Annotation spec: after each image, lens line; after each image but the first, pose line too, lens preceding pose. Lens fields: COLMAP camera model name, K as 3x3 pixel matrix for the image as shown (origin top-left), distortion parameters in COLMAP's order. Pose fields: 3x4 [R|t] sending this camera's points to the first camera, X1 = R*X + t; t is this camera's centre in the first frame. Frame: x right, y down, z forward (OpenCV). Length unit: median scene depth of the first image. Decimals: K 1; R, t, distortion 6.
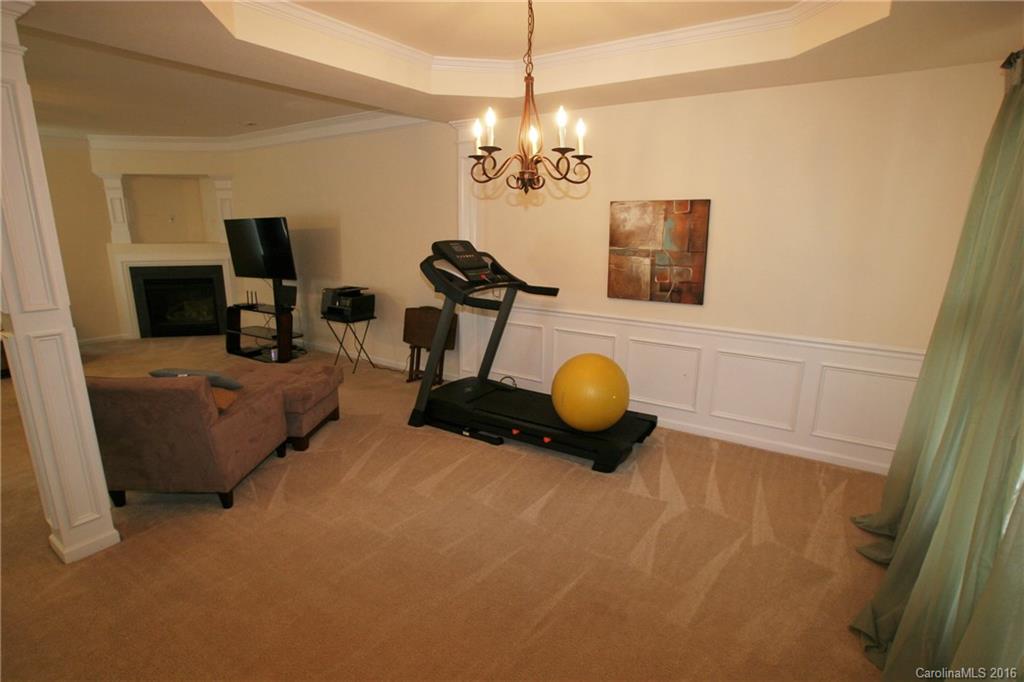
lens RADIAL K [[516.1, 0, 512.0], [0, 516.1, 341.0], [0, 0, 1]] dist [-0.005978, 0.000011]
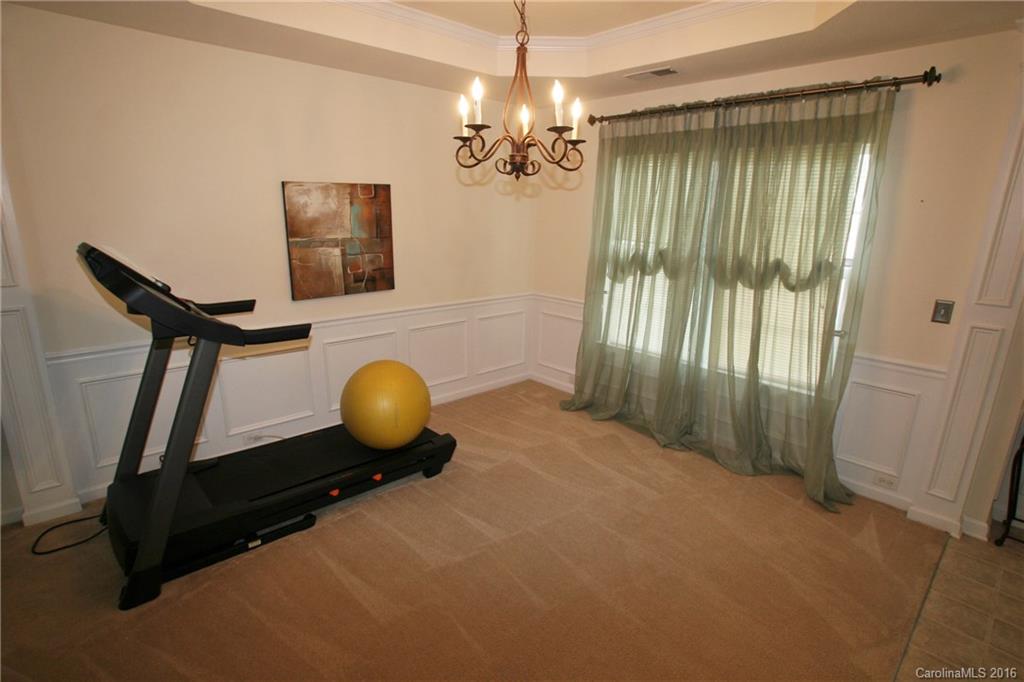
lens RADIAL K [[513.0, 0, 512.0], [0, 513.0, 341.0], [0, 0, 1]] dist [0.000385, 0.000031]
pose [[0.287238, -0.250620, 0.924491, -0.526566], [0.207229, 0.958565, 0.195471, -0.120997], [-0.935174, 0.135435, 0.327272, 0.462943]]
